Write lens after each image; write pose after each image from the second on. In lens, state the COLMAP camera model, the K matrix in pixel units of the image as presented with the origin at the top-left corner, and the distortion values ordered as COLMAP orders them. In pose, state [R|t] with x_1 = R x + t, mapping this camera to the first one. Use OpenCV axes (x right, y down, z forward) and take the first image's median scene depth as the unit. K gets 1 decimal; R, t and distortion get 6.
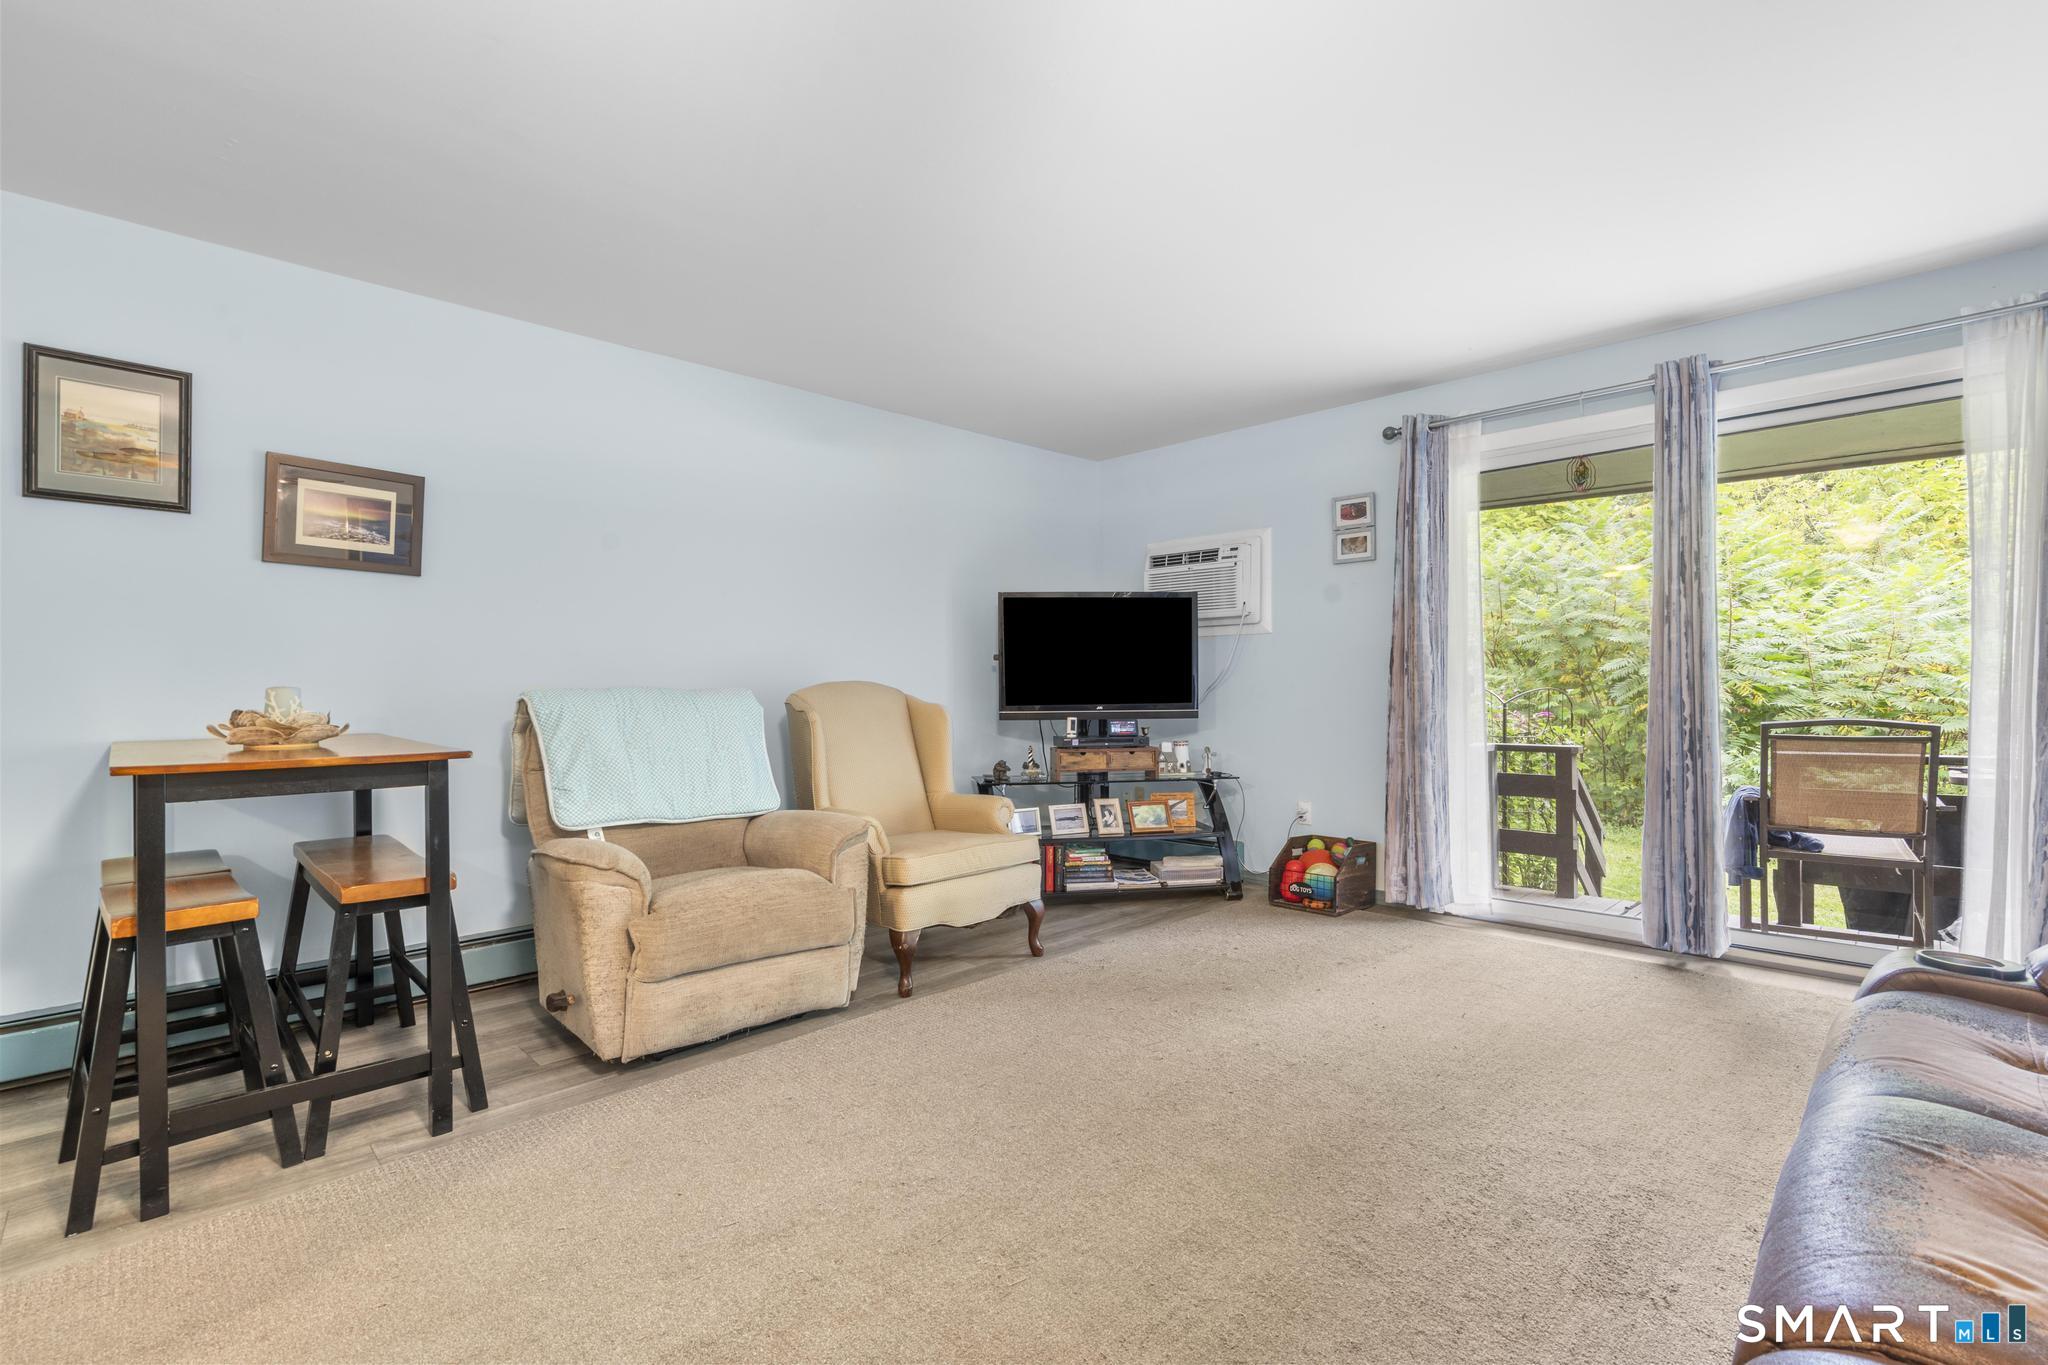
lens RADIAL K [[924.7, 0, 1024.3], [0, 924.7, 682.0], [0, 0, 1]] dist [-0.008065, 0.004071]
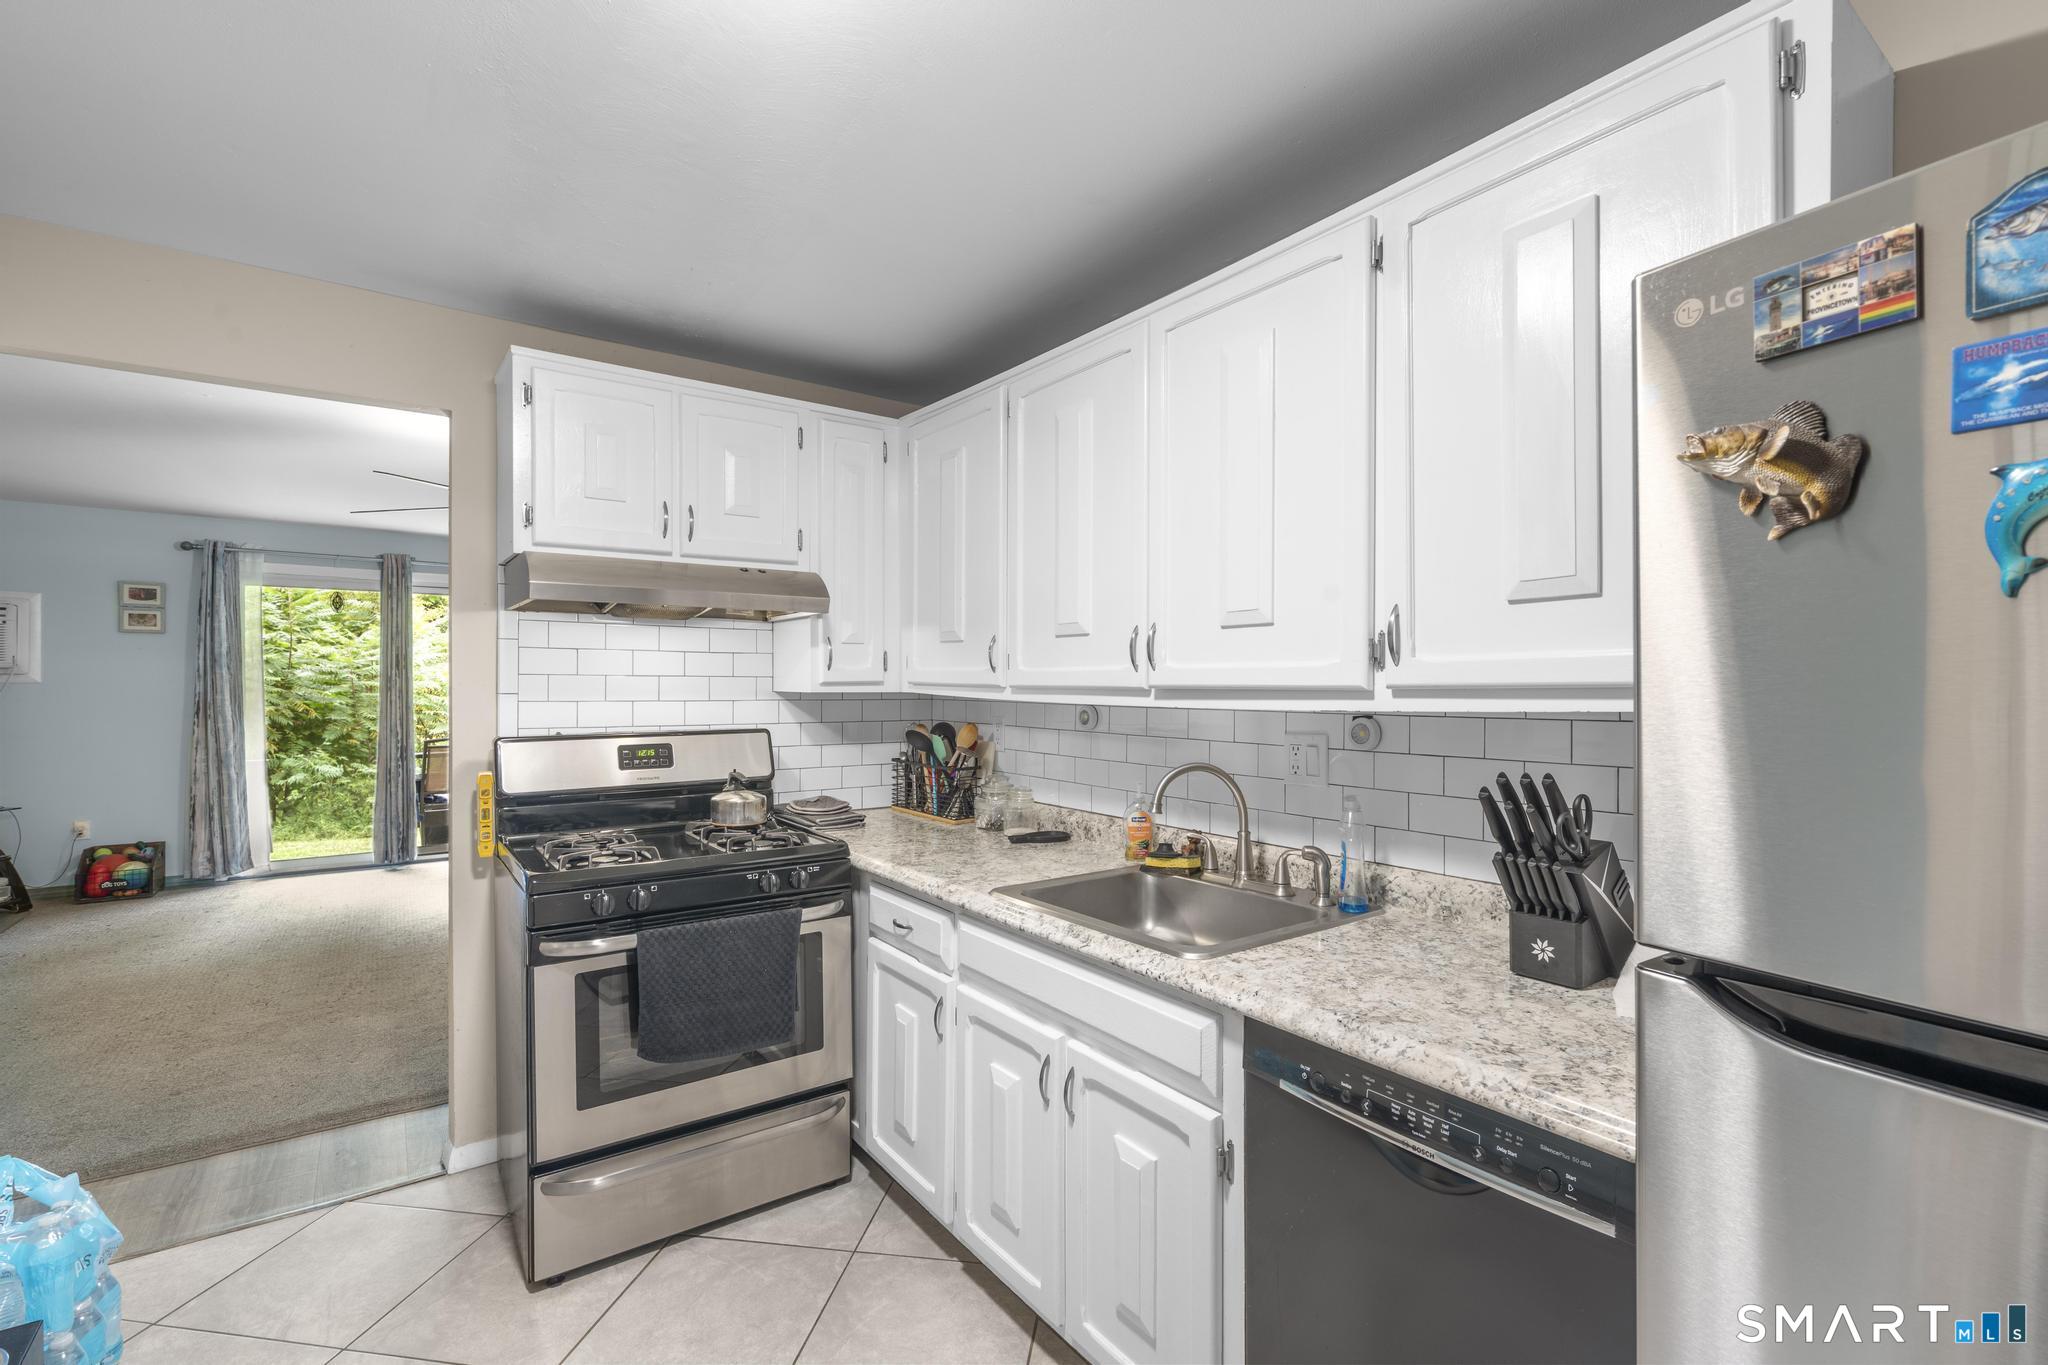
lens RADIAL K [[924.7, 0, 1019.0], [0, 924.7, 687.5], [0, 0, 1]] dist [-0.008065, 0.004071]
pose [[0.170027, 0.002823, 0.985435, -0.730786], [-0.009246, 0.999956, -0.001270, -0.061879], [-0.985396, -0.008895, 0.170045, -0.459868]]
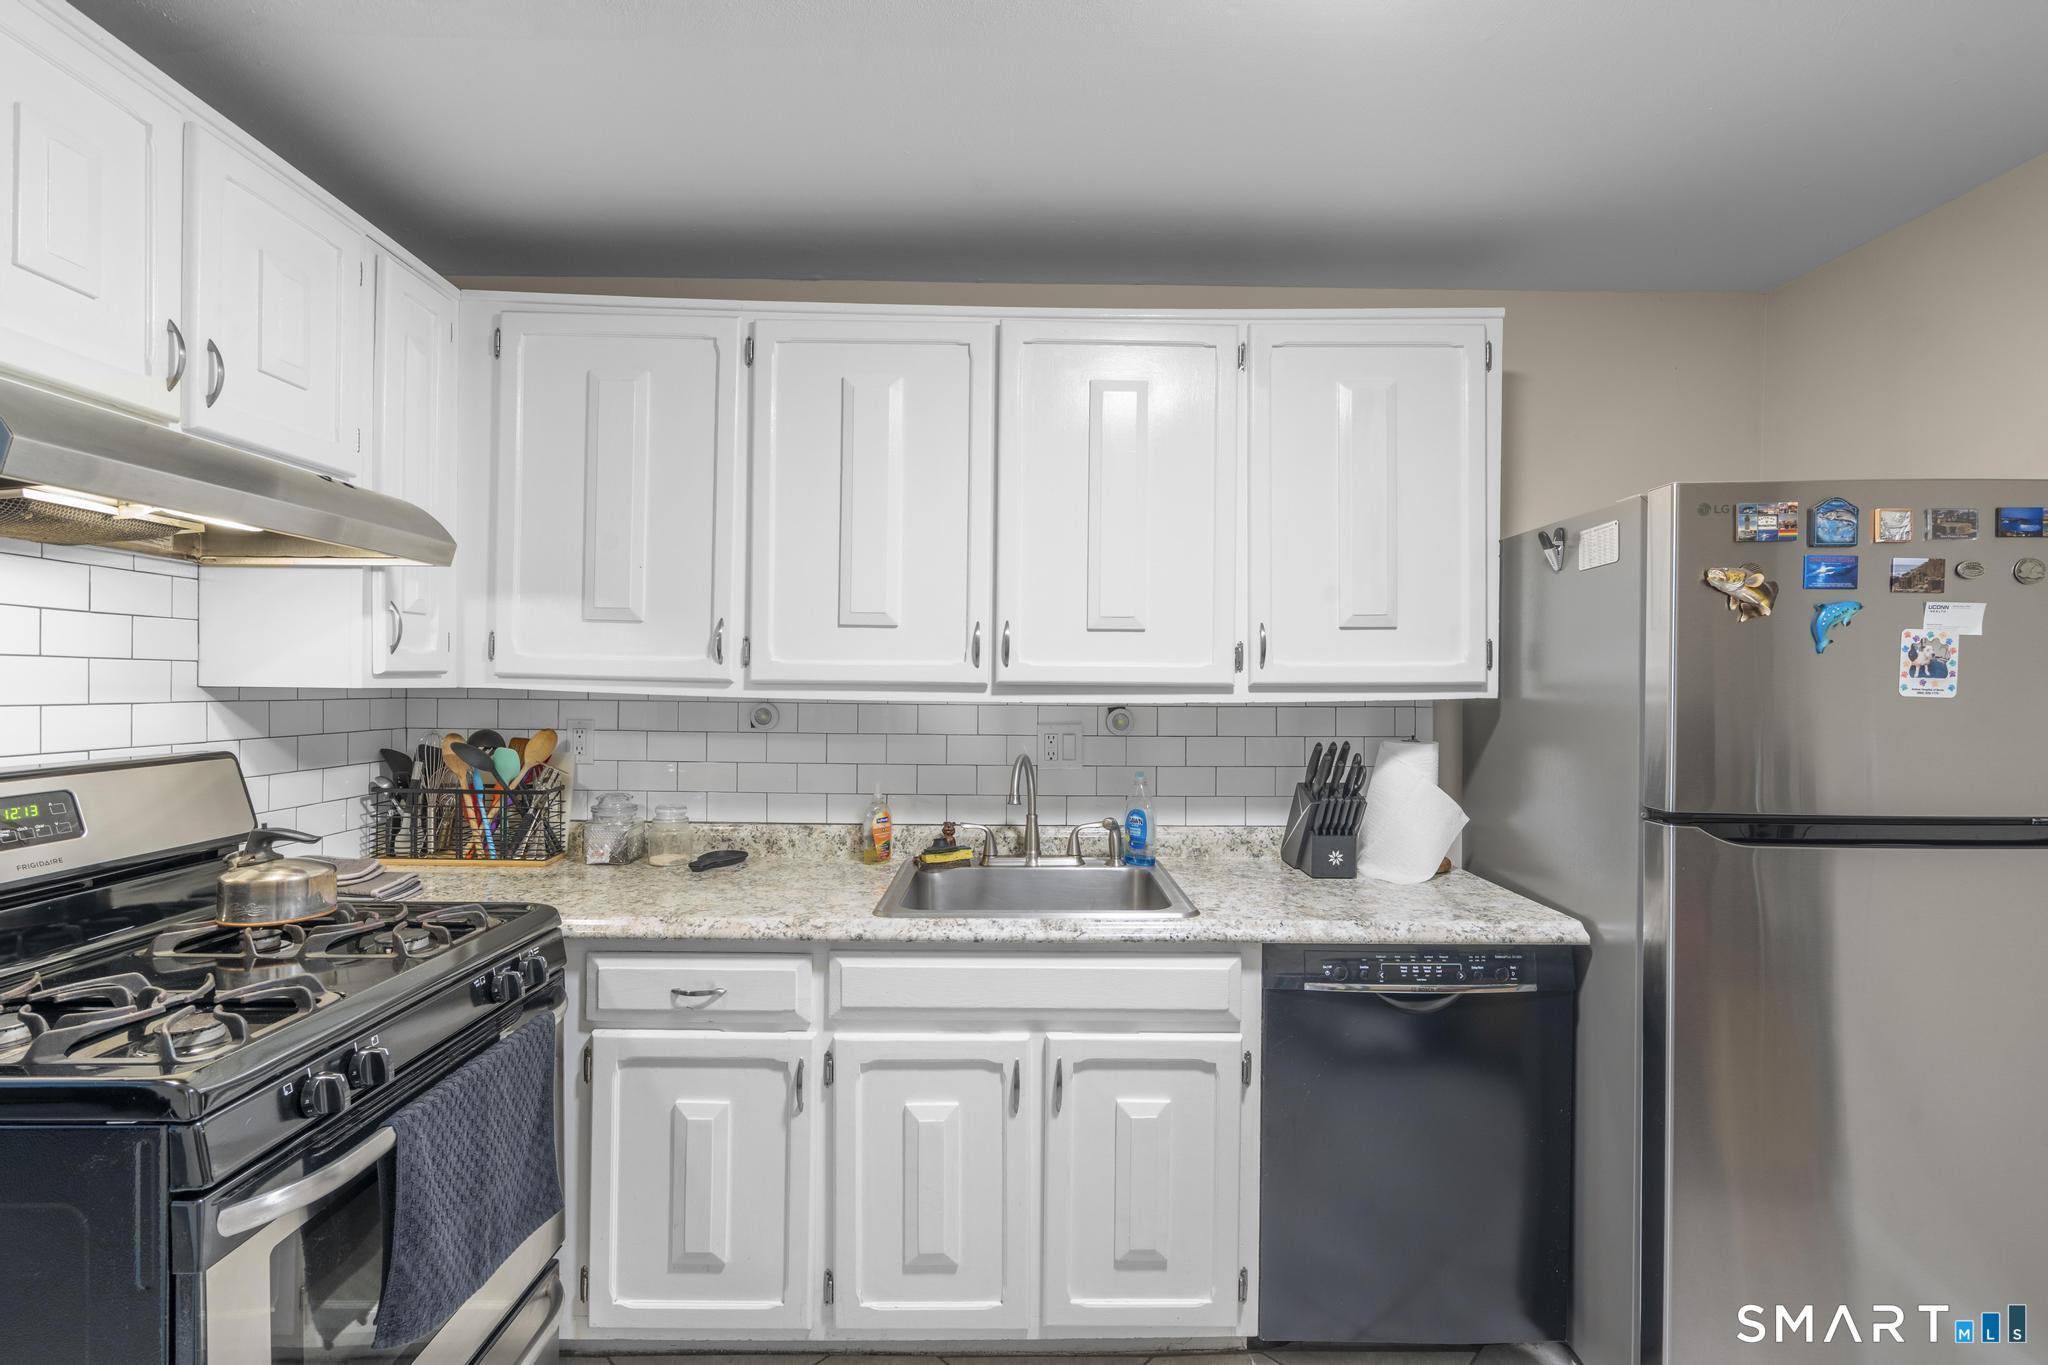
lens RADIAL K [[924.7, 0, 1021.2], [0, 924.7, 687.4], [0, 0, 1]] dist [-0.008065, 0.004071]
pose [[-0.716585, -0.002801, 0.697494, -0.609555], [-0.009237, 0.999942, -0.005474, -0.058783], [-0.697439, -0.010365, -0.716569, -0.129515]]
